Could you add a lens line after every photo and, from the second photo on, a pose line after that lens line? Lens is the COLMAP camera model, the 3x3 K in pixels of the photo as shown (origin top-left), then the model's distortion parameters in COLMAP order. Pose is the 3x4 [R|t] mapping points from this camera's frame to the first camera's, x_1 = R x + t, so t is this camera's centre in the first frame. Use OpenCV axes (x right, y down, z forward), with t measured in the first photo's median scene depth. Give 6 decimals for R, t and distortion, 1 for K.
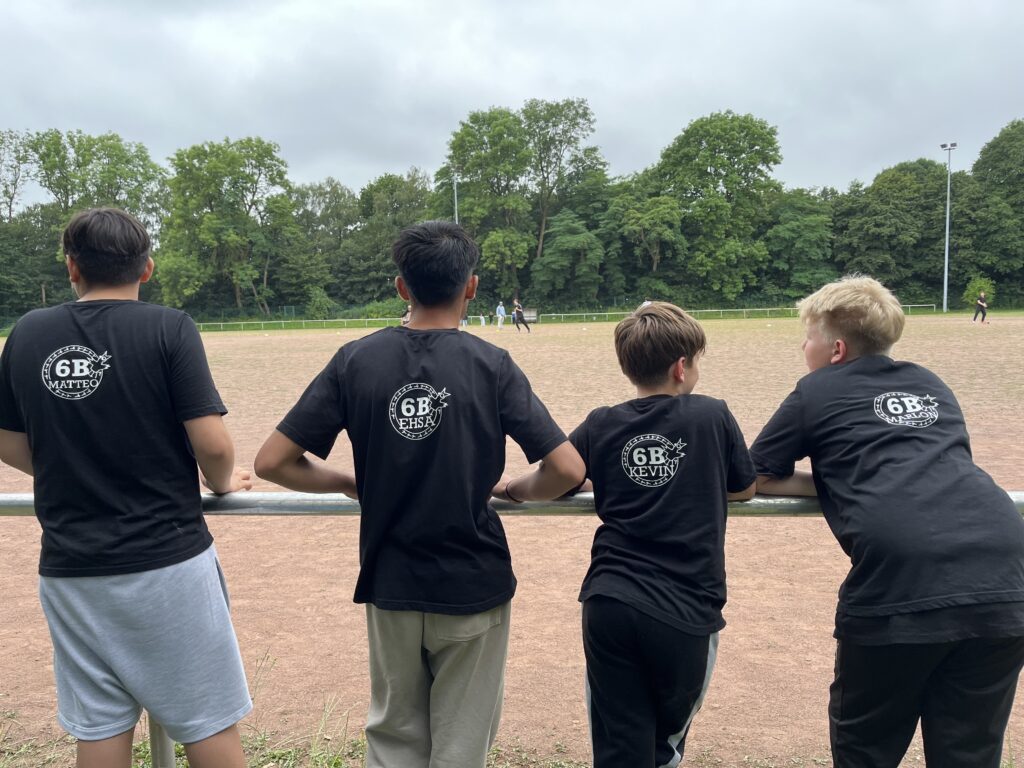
lens RADIAL K [[773.3, 0, 537.7], [0, 773.3, 395.3], [0, 0, 1]] dist [0.043803, -0.052269]
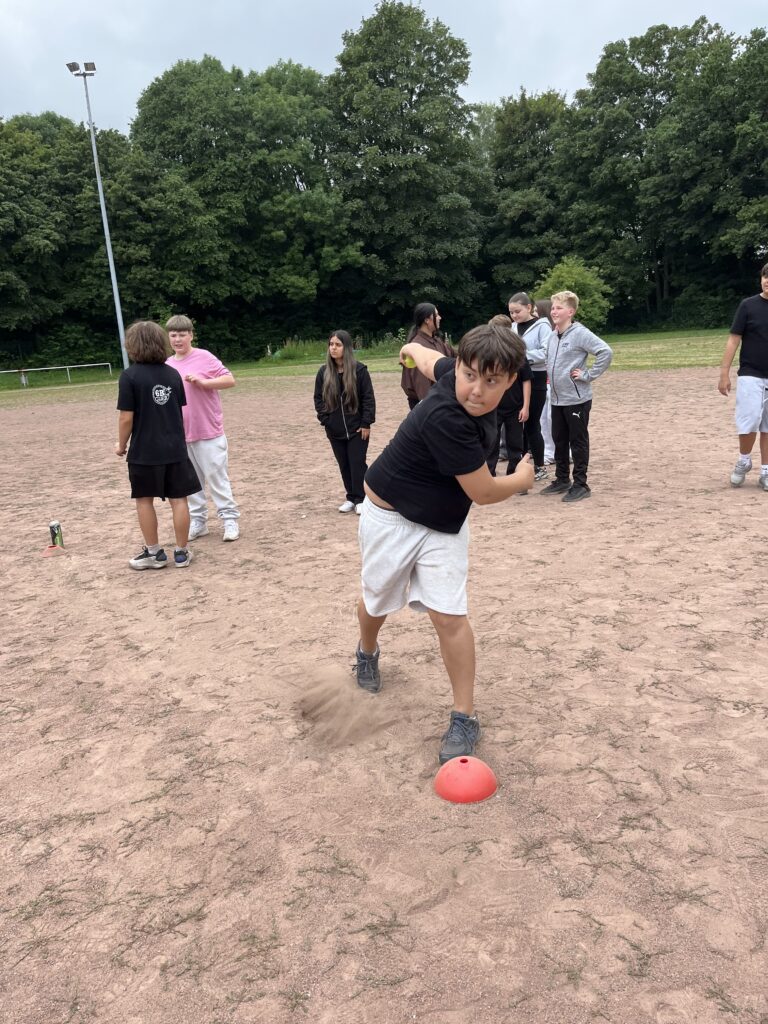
lens RADIAL K [[773.3, 0, 377.6], [0, 773.3, 513.9], [0, 0, 1]] dist [0.043803, -0.052269]
pose [[0.715679, -0.181602, 0.674407, 0.241936], [0.123191, 0.983288, 0.134046, -0.058743], [-0.687479, -0.012853, 0.726091, 0.442075]]
